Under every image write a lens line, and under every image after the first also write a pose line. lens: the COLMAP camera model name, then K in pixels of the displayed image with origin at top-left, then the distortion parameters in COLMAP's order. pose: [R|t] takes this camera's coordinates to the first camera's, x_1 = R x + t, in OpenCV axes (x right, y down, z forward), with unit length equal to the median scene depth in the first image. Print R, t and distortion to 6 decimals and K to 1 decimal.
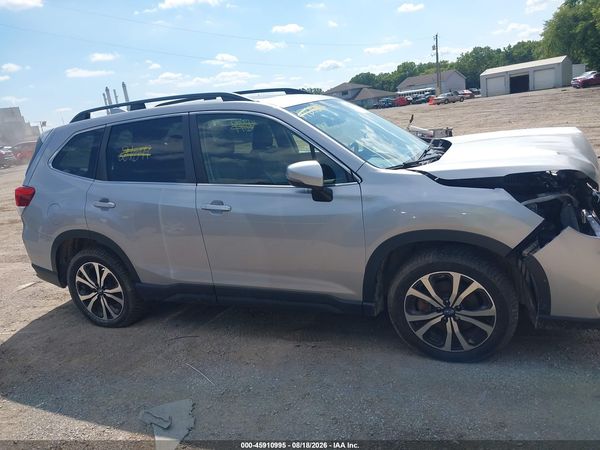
lens RADIAL K [[471.5, 0, 299.7], [0, 471.5, 222.2], [0, 0, 1]] dist [-0.006298, -0.003643]
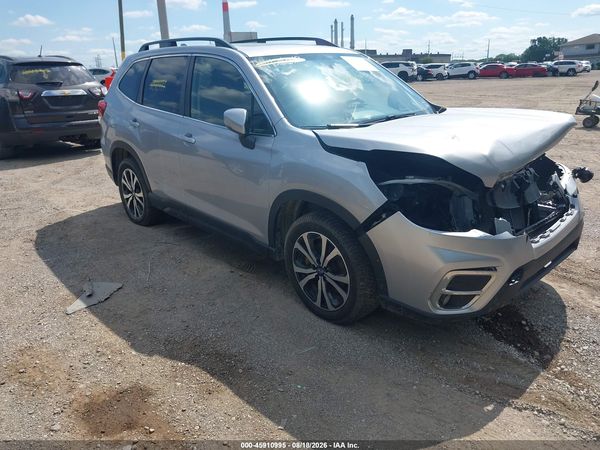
lens RADIAL K [[467.7, 0, 300.0], [0, 467.7, 225.0], [0, 0, 1]] dist [0.002593, 0.001440]
pose [[0.909332, 0.226136, -0.349254, 0.614222], [-0.181775, 0.970981, 0.155417, -0.065028], [0.374264, -0.077840, 0.924049, 0.017757]]
